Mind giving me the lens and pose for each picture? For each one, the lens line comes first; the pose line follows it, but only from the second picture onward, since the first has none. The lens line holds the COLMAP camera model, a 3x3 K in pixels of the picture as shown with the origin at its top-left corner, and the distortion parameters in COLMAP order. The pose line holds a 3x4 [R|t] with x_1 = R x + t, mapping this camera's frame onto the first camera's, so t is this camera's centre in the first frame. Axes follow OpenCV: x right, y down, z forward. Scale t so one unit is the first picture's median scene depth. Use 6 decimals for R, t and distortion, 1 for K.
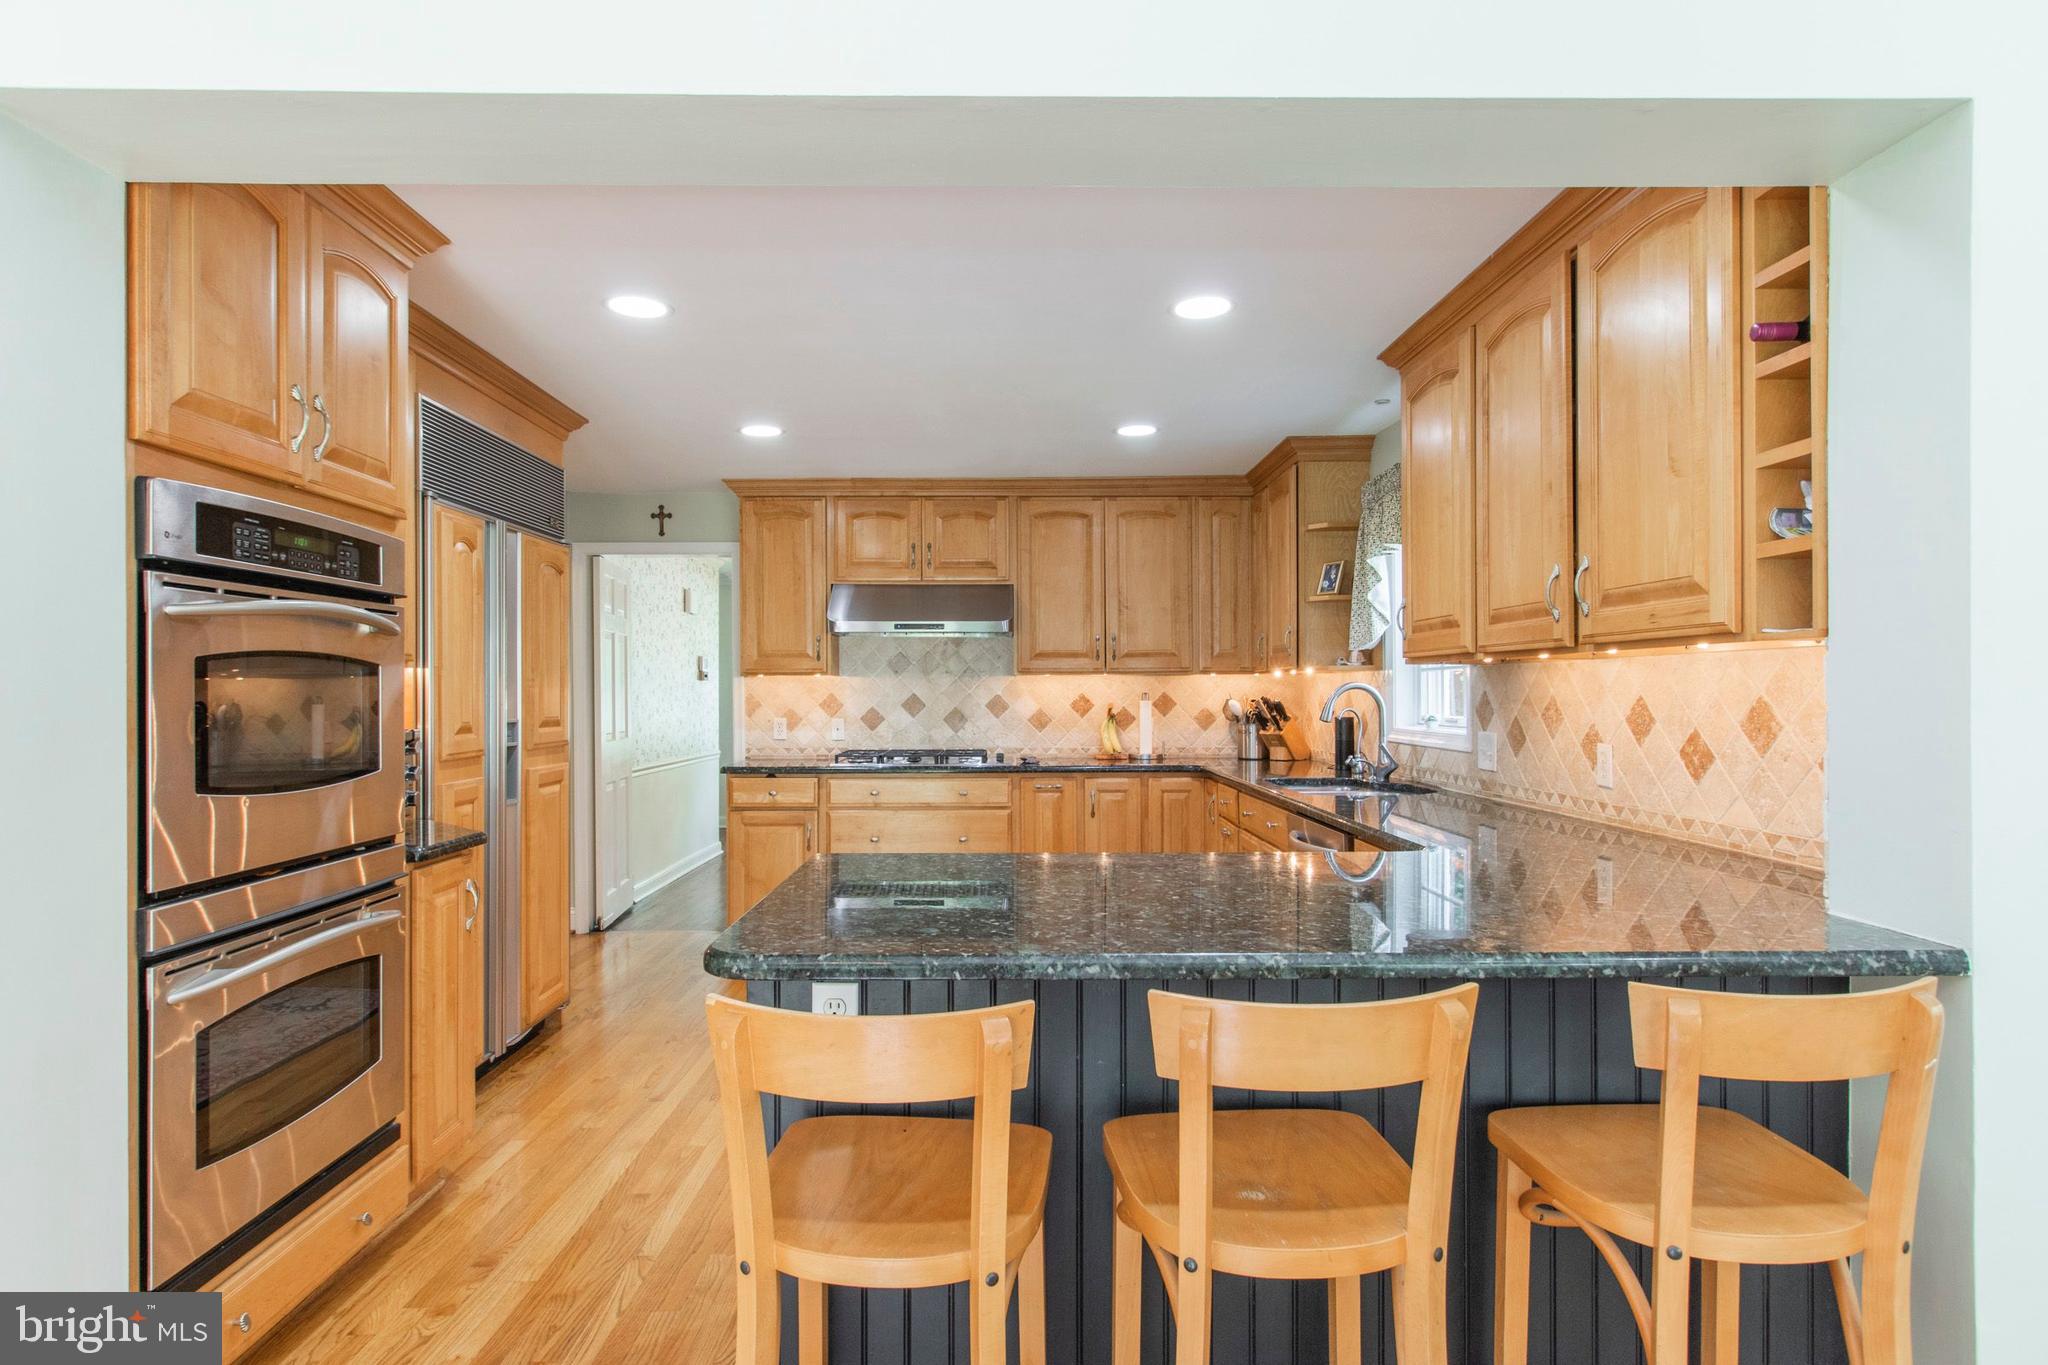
lens RADIAL K [[966.9, 0, 1024.0], [0, 966.9, 682.5], [0, 0, 1]] dist [0.000872, -0.000013]
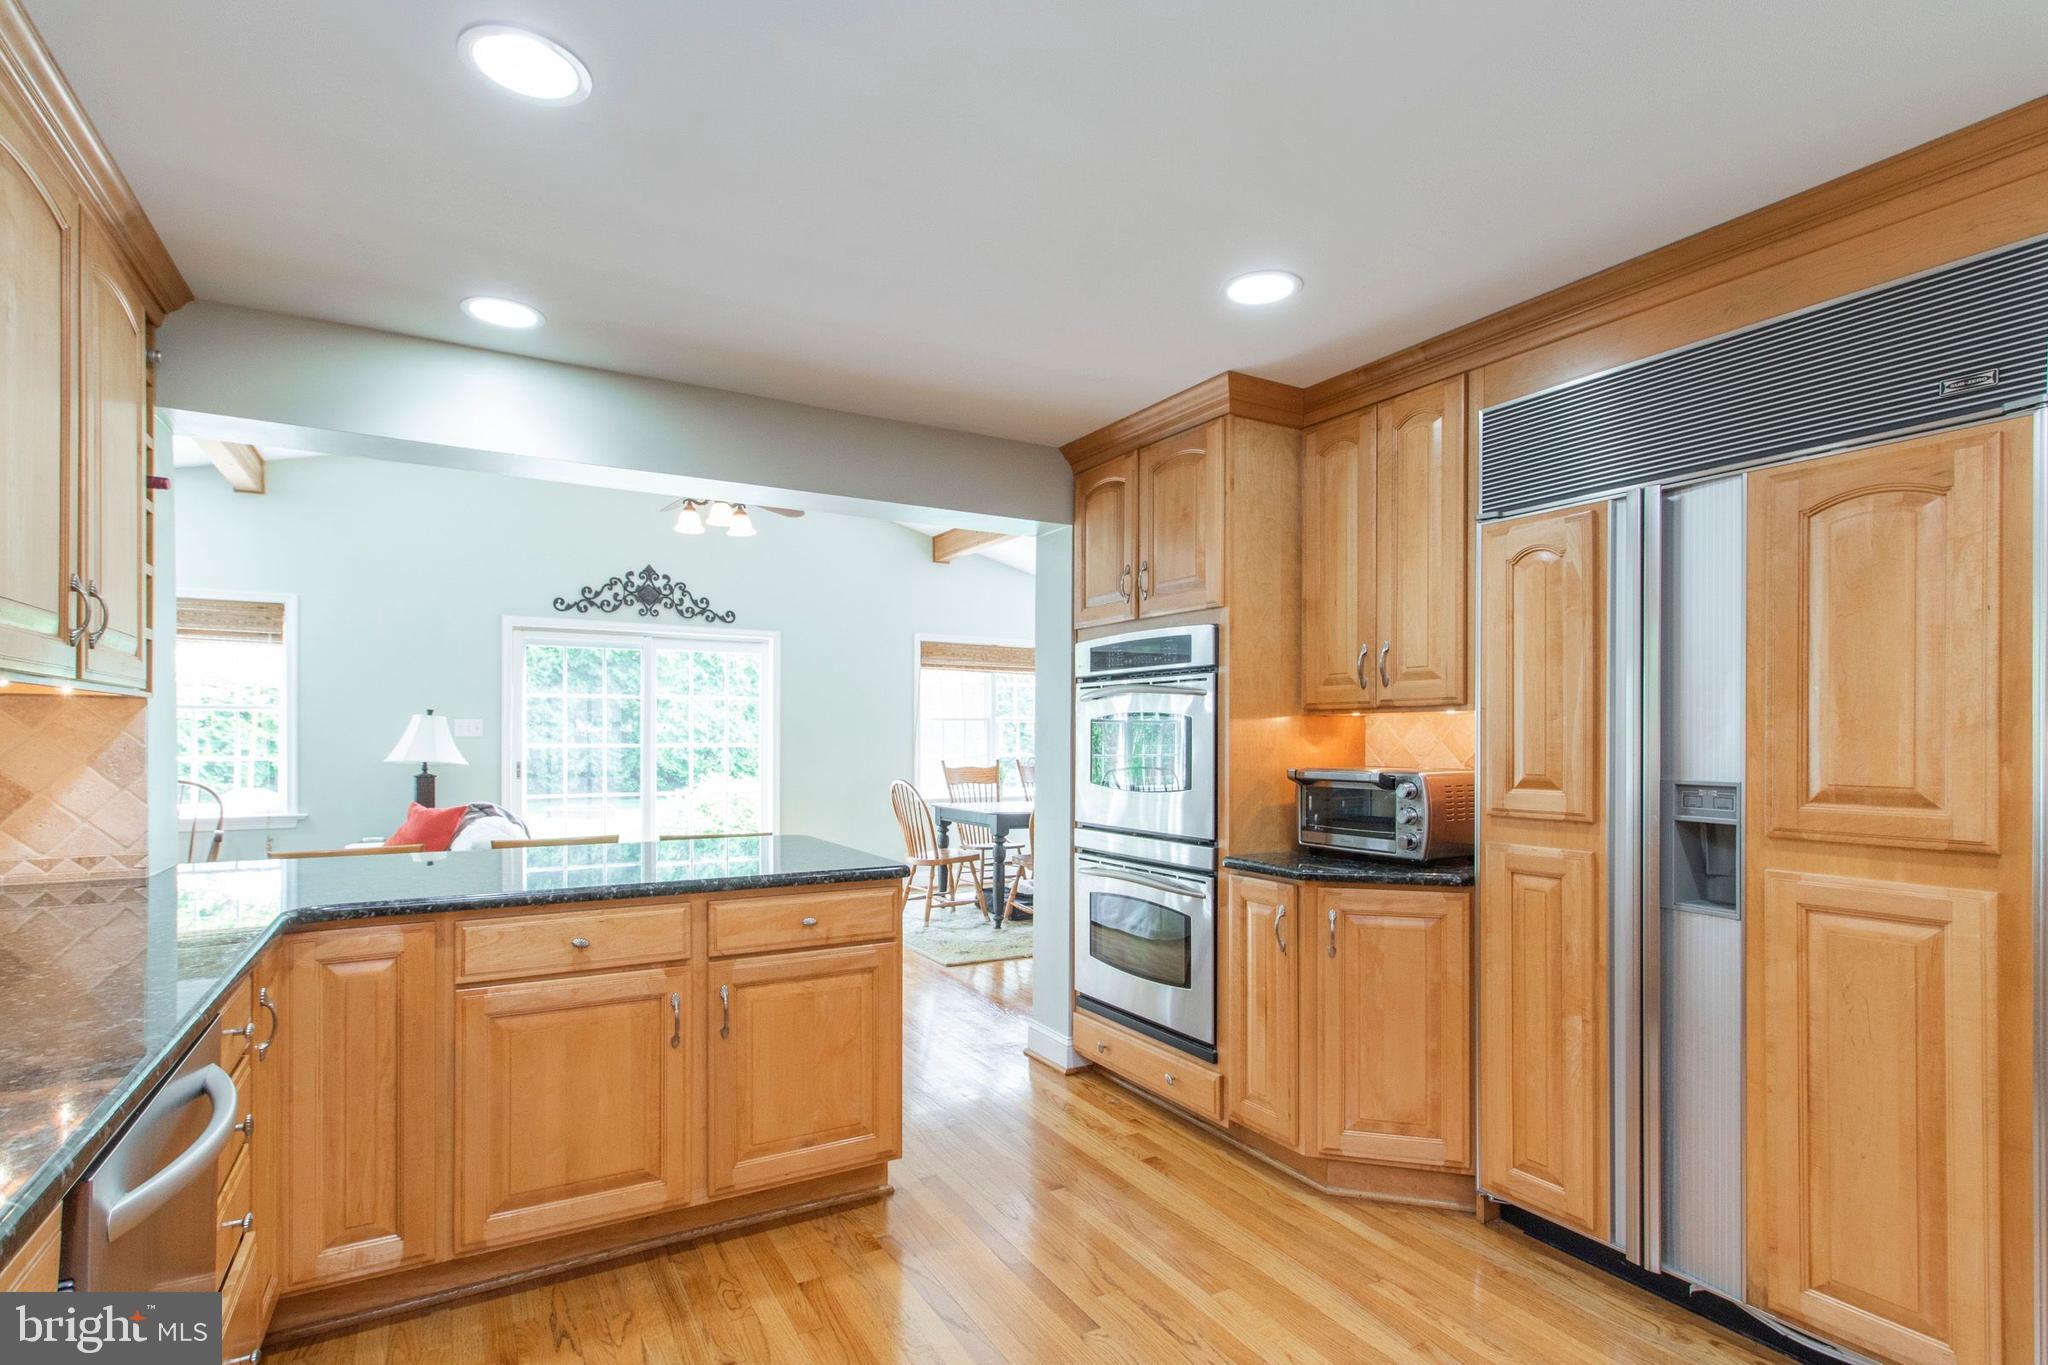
lens RADIAL K [[995.4, 0, 1024.8], [0, 995.4, 734.6], [0, 0, 1]] dist [-0.000319, -0.000030]
pose [[-0.871708, -0.000381, -0.490025, 0.364859], [0.004039, 0.999960, -0.007964, 0.024109], [0.490009, -0.008922, -0.871672, 2.801781]]
